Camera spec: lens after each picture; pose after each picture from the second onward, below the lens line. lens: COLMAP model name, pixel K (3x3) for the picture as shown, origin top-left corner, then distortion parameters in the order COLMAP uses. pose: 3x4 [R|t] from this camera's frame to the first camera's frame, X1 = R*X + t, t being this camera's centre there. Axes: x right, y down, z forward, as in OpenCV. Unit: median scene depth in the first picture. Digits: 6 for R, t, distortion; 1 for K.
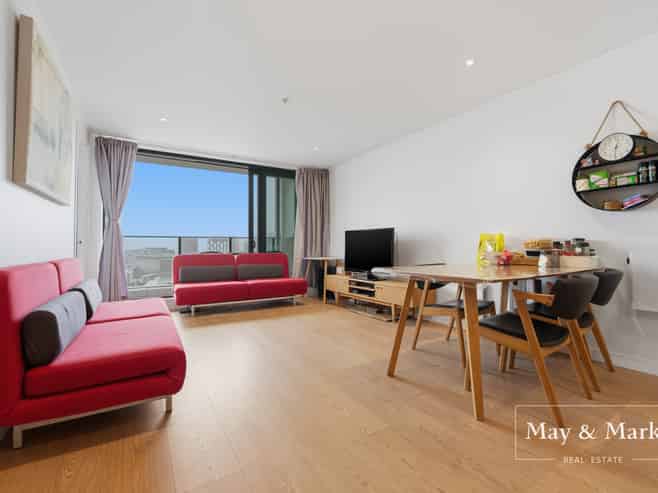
lens RADIAL K [[299.4, 0, 329.3], [0, 299.4, 243.9], [0, 0, 1]] dist [-0.019726, 0.000149]
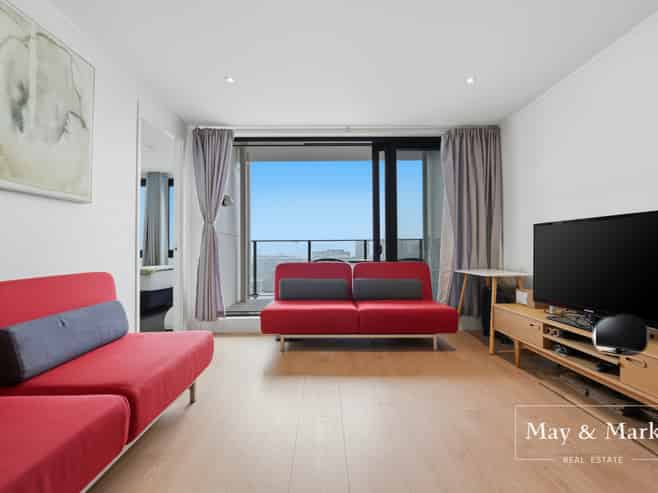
lens RADIAL K [[299.4, 0, 329.3], [0, 299.4, 243.9], [0, 0, 1]] dist [-0.019726, 0.000149]
pose [[0.851381, -0.009588, -0.524461, 0.020941], [0.006399, 0.999948, -0.007891, -0.007390], [0.524509, 0.003362, 0.851398, 0.376871]]
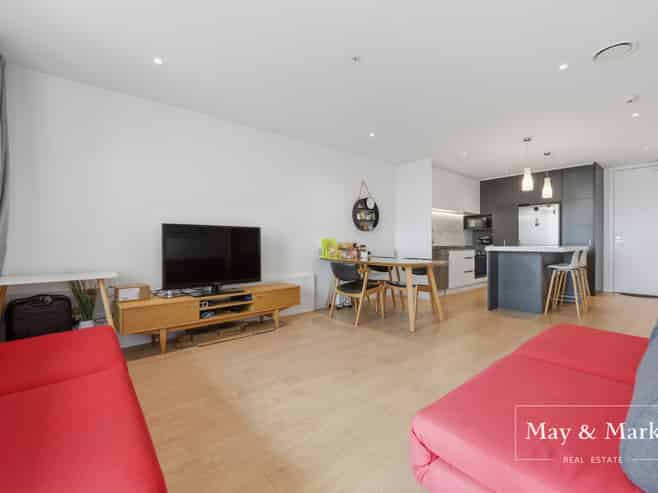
lens RADIAL K [[299.4, 0, 329.3], [0, 299.4, 243.9], [0, 0, 1]] dist [-0.019726, 0.000149]
pose [[-0.118080, 0.003703, 0.992997, -0.599340], [0.002139, 0.999992, -0.003474, -0.003300], [-0.993002, 0.001714, -0.118087, 0.741452]]
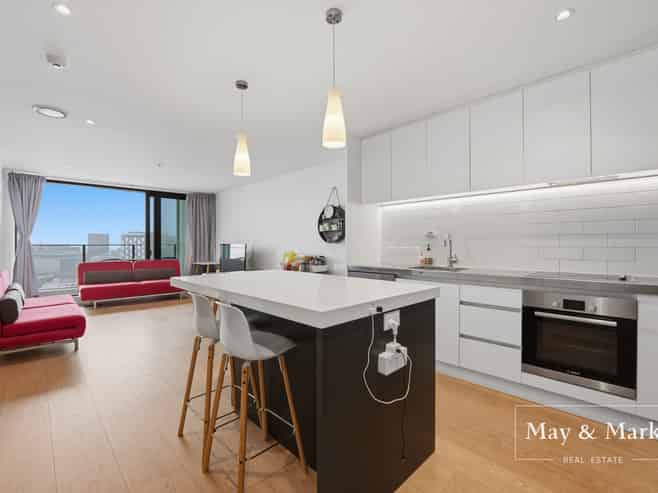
lens RADIAL K [[299.4, 0, 329.3], [0, 299.4, 243.9], [0, 0, 1]] dist [-0.019726, 0.000149]
pose [[0.975063, 0.002150, 0.221917, 0.237513], [-0.004436, 0.999942, 0.009801, -0.058398], [-0.221883, -0.010541, 0.975016, -0.456714]]
